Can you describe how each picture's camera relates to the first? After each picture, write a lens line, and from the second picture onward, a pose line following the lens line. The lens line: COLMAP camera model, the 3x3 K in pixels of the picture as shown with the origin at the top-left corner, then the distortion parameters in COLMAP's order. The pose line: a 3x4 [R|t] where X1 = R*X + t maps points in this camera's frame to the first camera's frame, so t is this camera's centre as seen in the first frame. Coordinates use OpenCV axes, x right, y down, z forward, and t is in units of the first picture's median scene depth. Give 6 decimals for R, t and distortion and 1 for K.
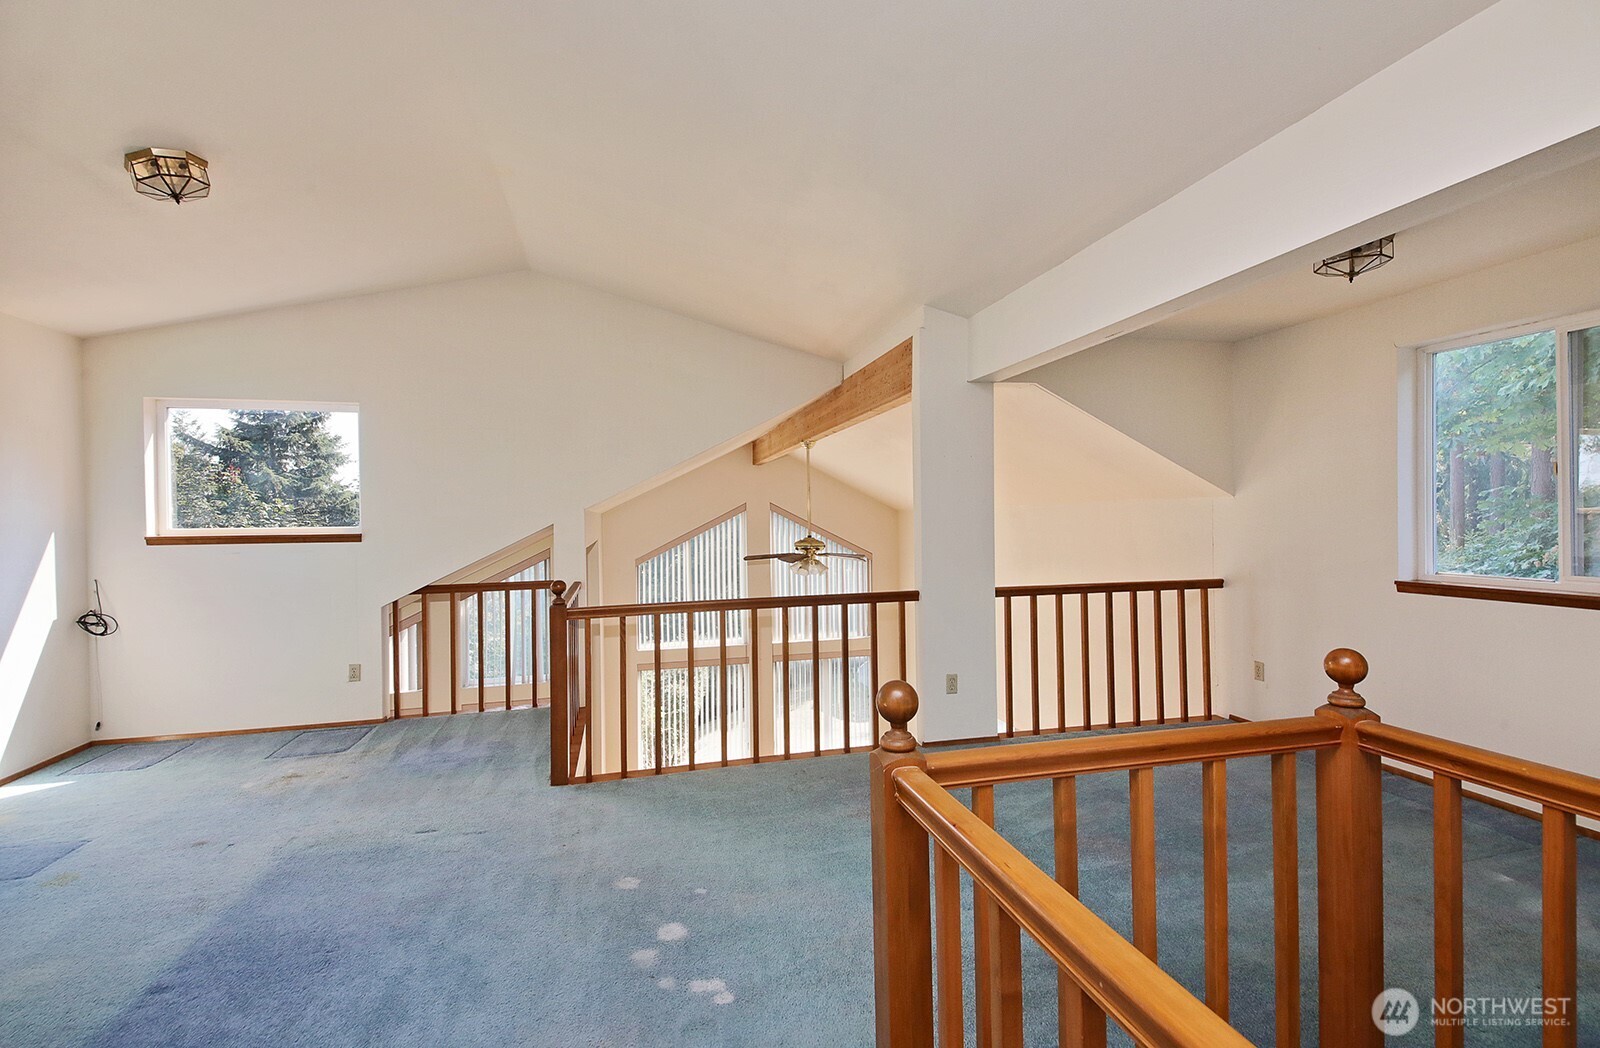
lens RADIAL K [[730.4, 0, 831.2], [0, 730.4, 522.8], [0, 0, 1]] dist [0.029743, -0.000163]
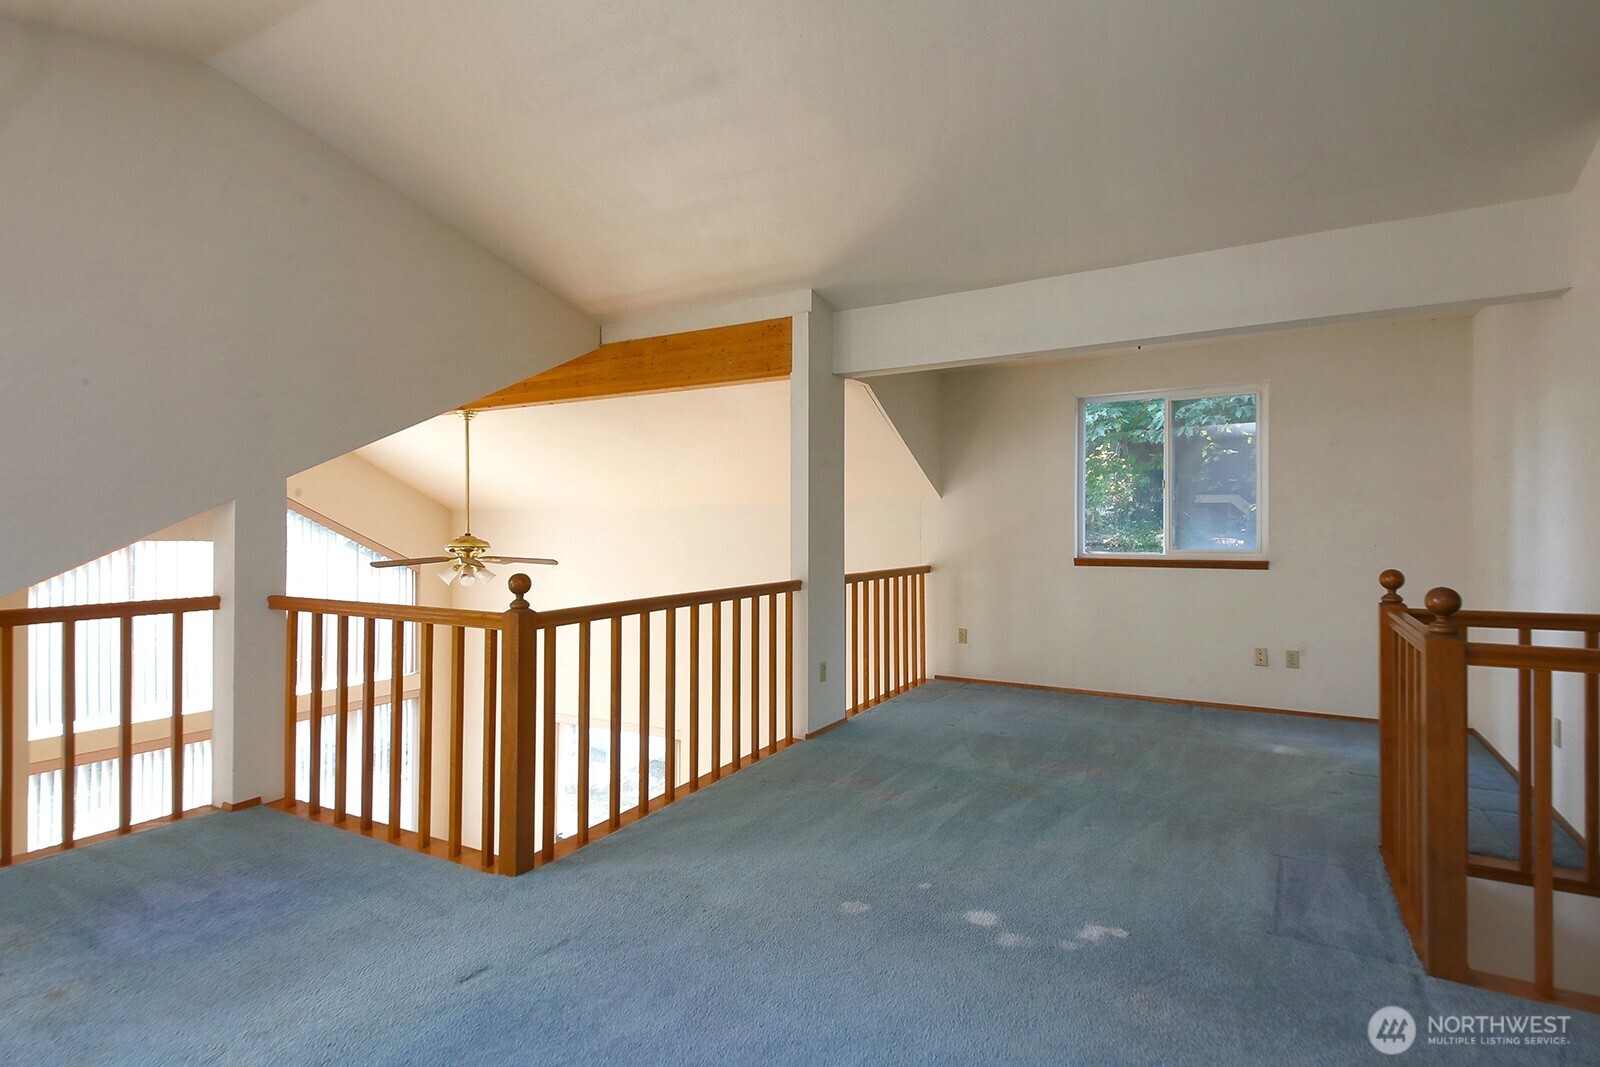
lens RADIAL K [[801.5, 0, 800.0], [0, 801.5, 533.5], [0, 0, 1]] dist [0.066768, -0.037272]
pose [[0.705882, 0.006698, 0.708297, -0.630783], [0.000943, 0.999946, -0.010395, 0.041724], [-0.708328, 0.008006, 0.705838, 0.240975]]
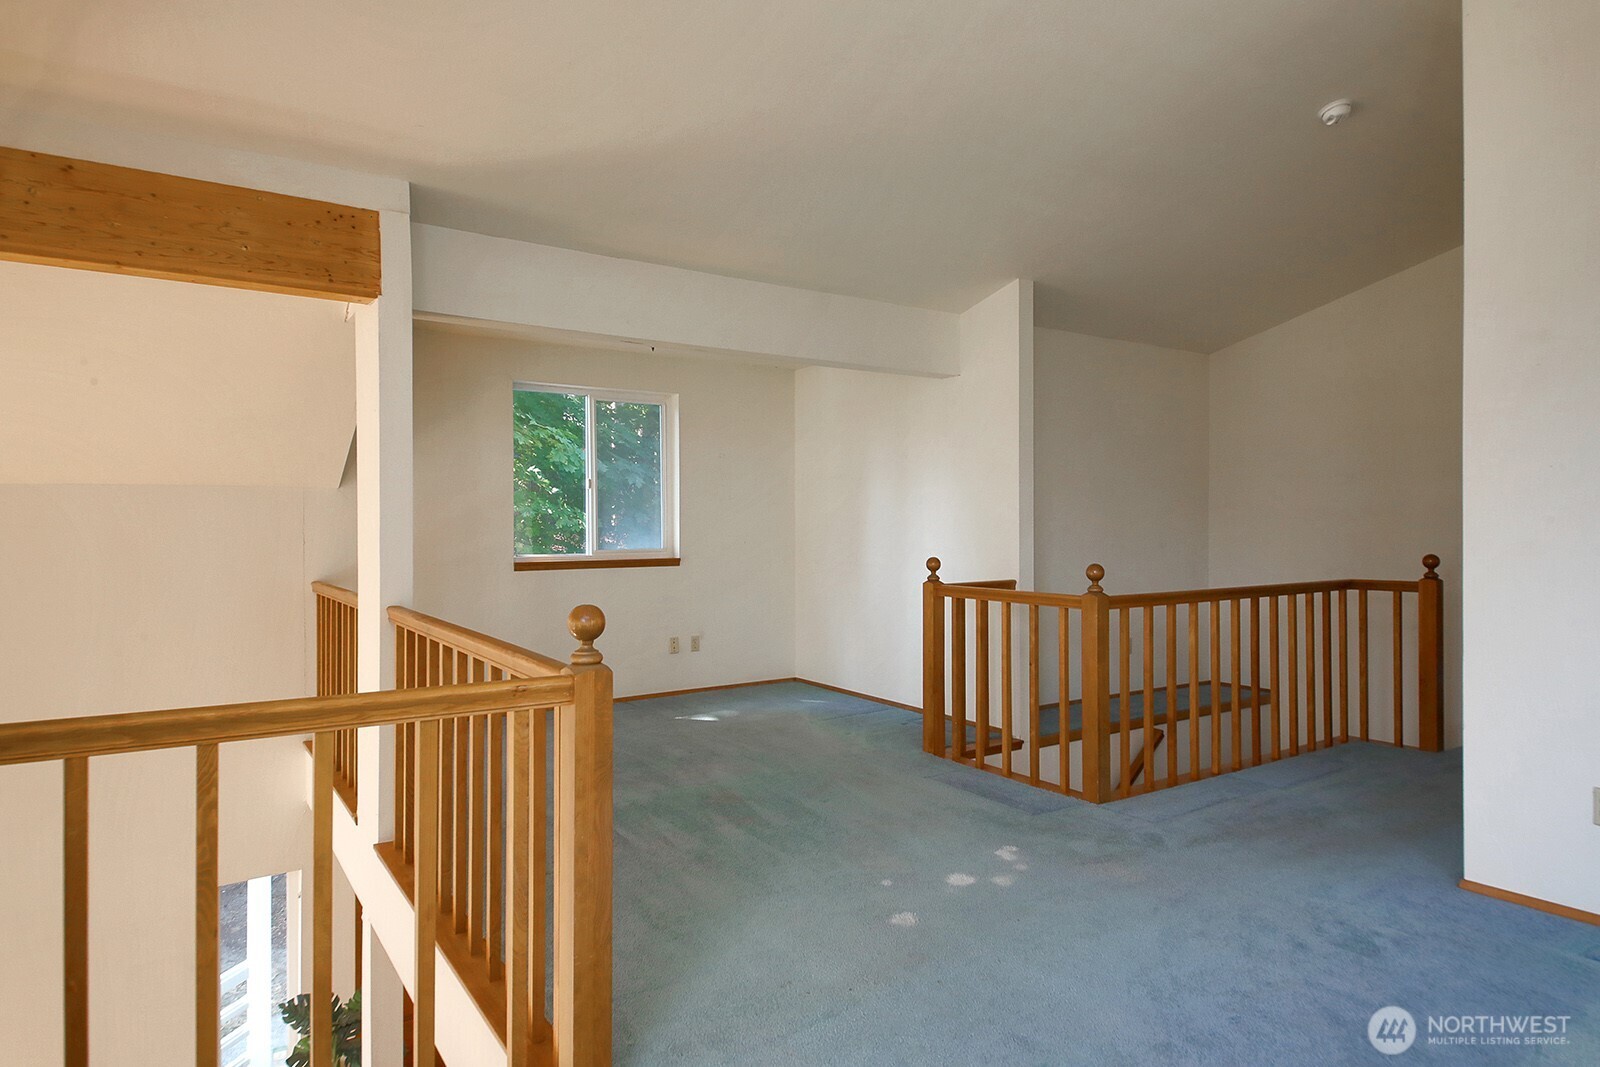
lens RADIAL K [[927.8, 0, 792.3], [0, 927.8, 529.3], [0, 0, 1]] dist [0.118331, -0.064259]
pose [[-0.320792, 0.010062, 0.947096, -0.796707], [0.018019, 0.999827, -0.004518, 0.033412], [-0.946978, 0.015616, -0.320918, 0.929584]]
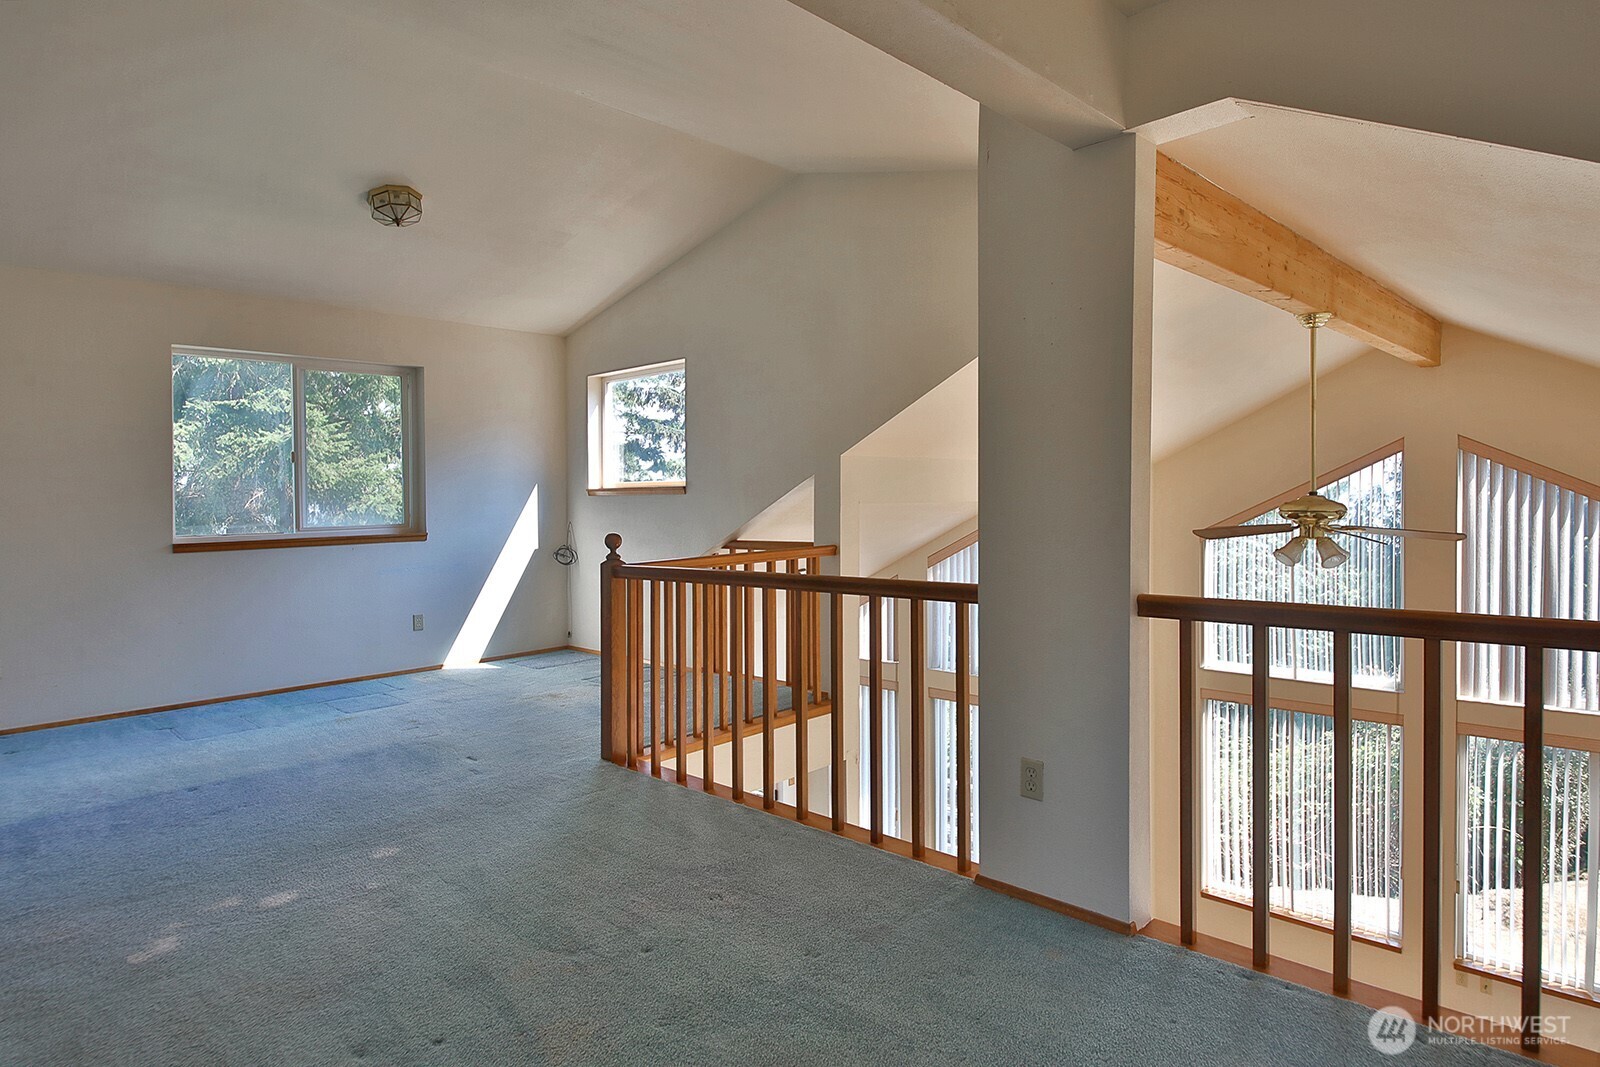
lens RADIAL K [[929.3, 0, 797.5], [0, 929.3, 516.5], [0, 0, 1]] dist [0.002098, -0.000603]
pose [[0.504571, 0.019679, -0.863146, 0.624126], [0.005043, 0.999656, 0.025740, 0.027499], [0.863356, -0.017341, 0.504298, 0.553543]]
